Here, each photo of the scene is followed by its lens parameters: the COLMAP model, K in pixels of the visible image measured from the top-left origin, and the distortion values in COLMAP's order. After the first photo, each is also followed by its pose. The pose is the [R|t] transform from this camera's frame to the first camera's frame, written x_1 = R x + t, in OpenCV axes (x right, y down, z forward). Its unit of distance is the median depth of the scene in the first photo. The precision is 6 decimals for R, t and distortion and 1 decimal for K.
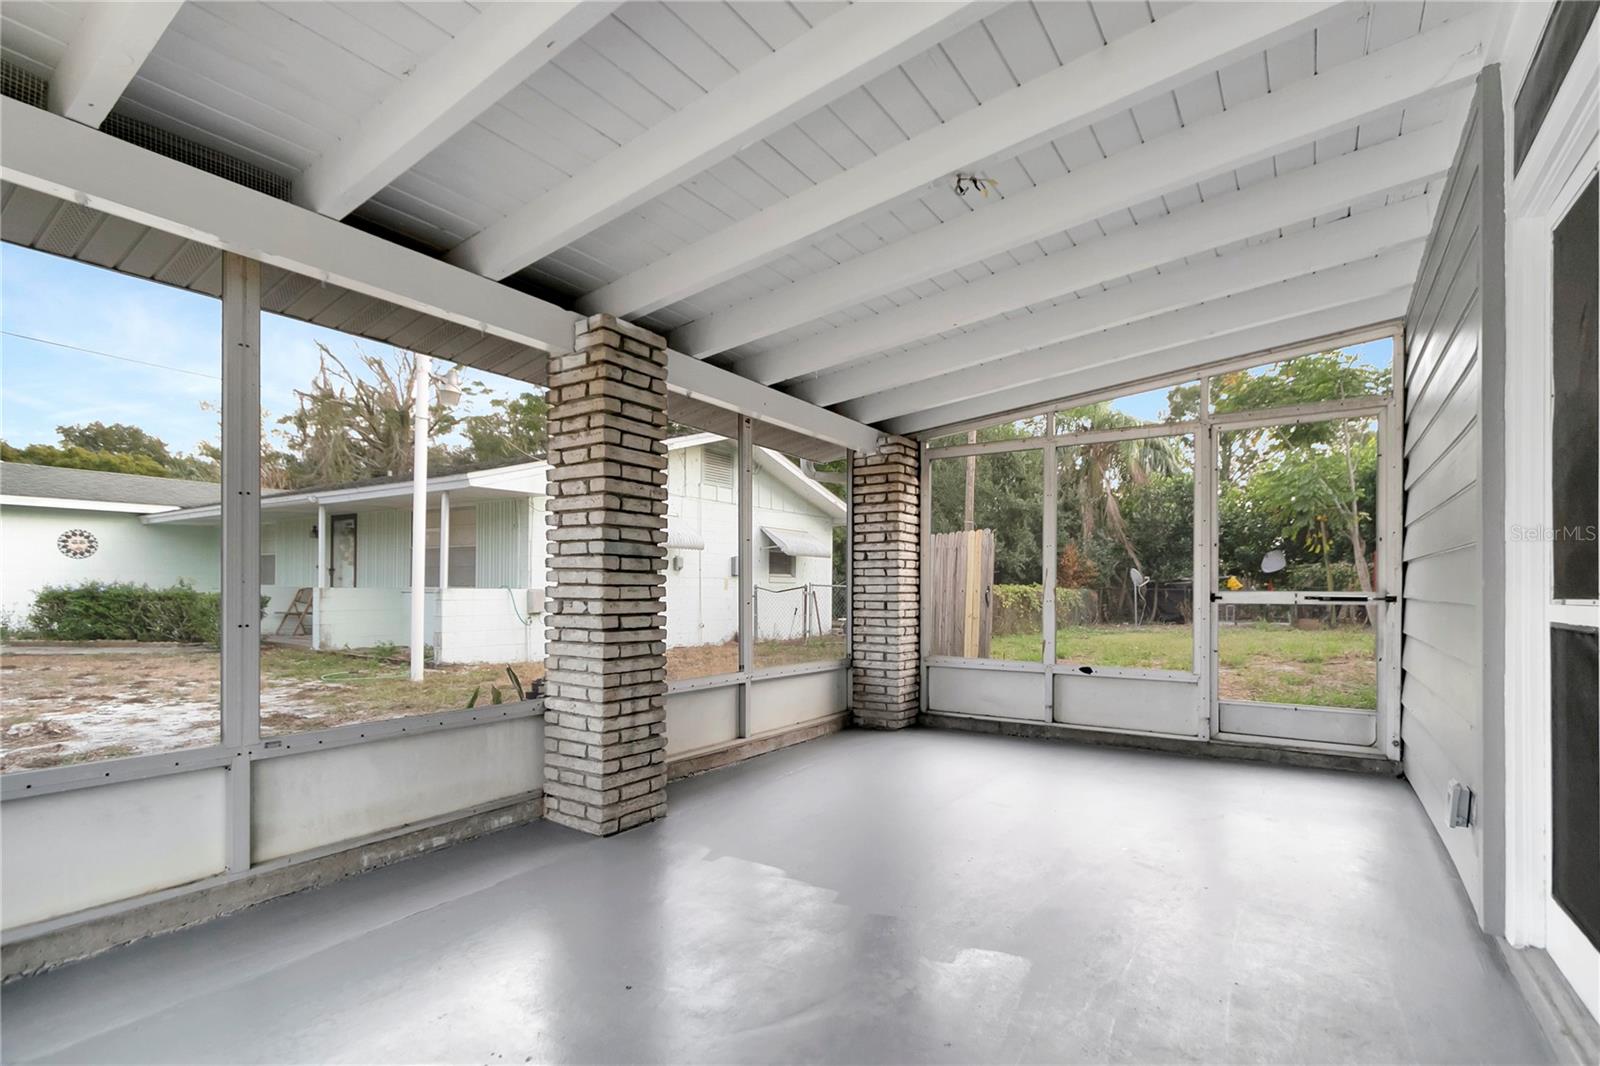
lens RADIAL K [[748.6, 0, 838.8], [0, 748.6, 564.0], [0, 0, 1]] dist [0.002520, -0.000530]
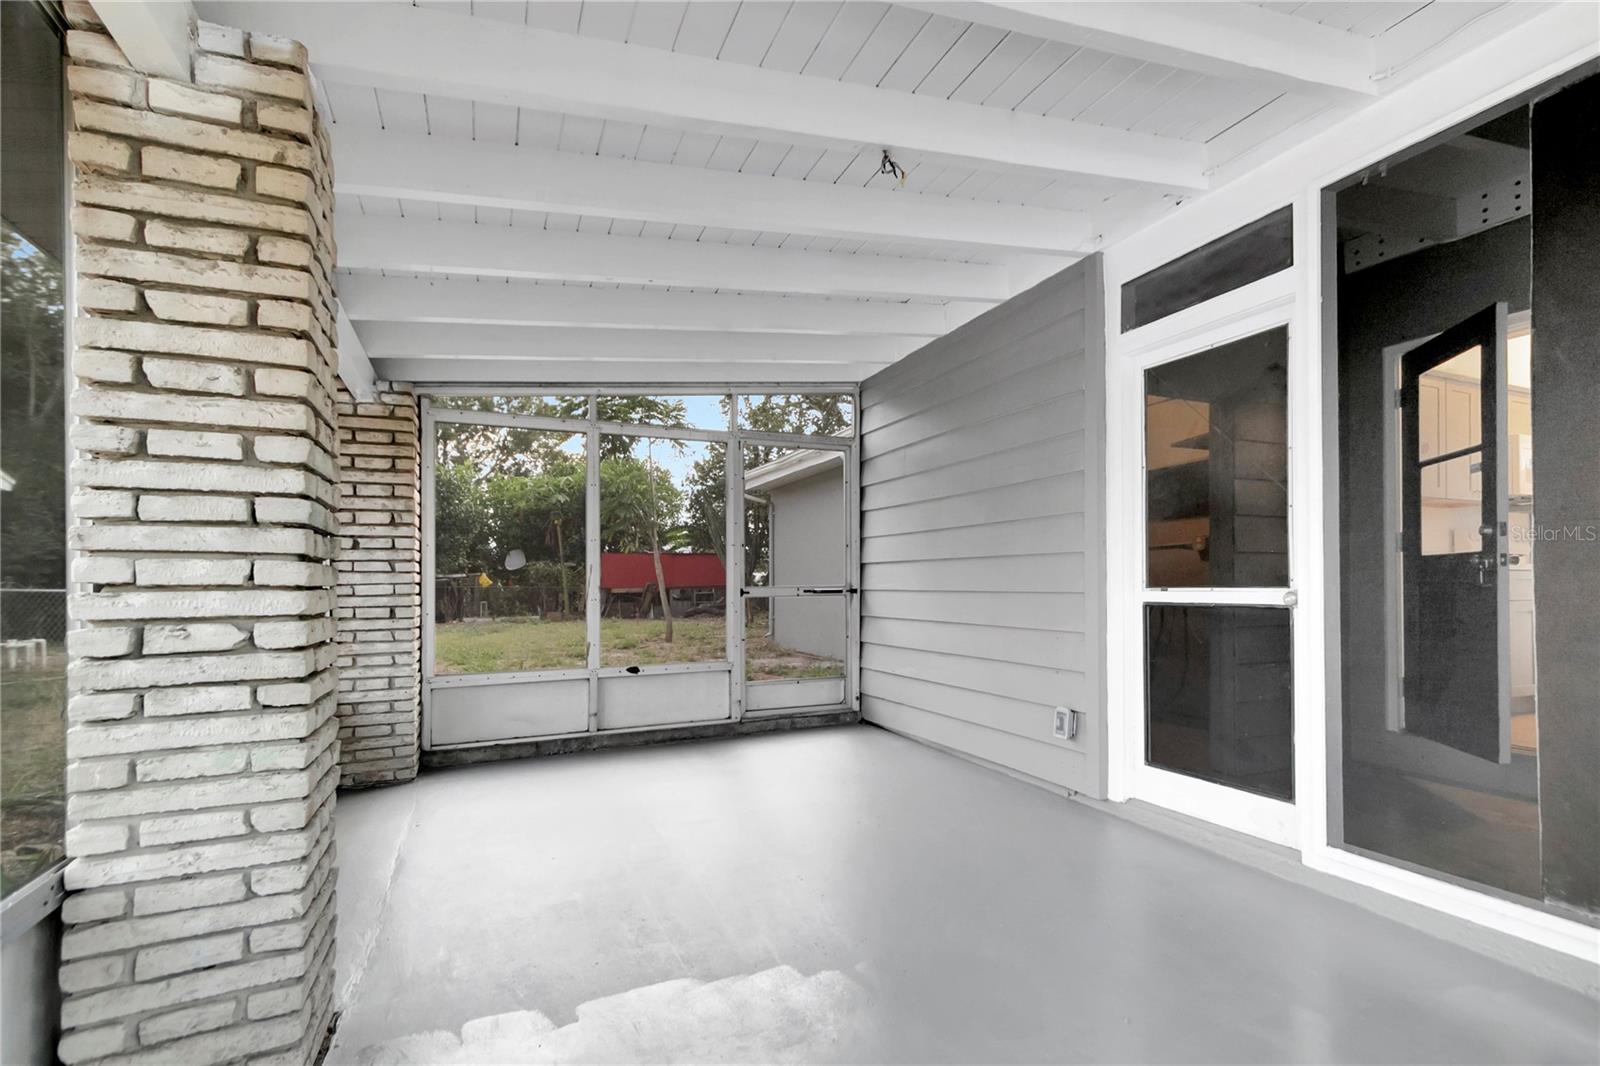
lens RADIAL K [[741.6, 0, 803.0], [0, 741.6, 548.0], [0, 0, 1]] dist [0.009849, -0.000602]
pose [[0.554187, 0.028496, 0.831904, -0.415297], [-0.013709, 0.999591, -0.025107, 0.007558], [-0.832279, 0.002509, 0.554351, 0.347770]]
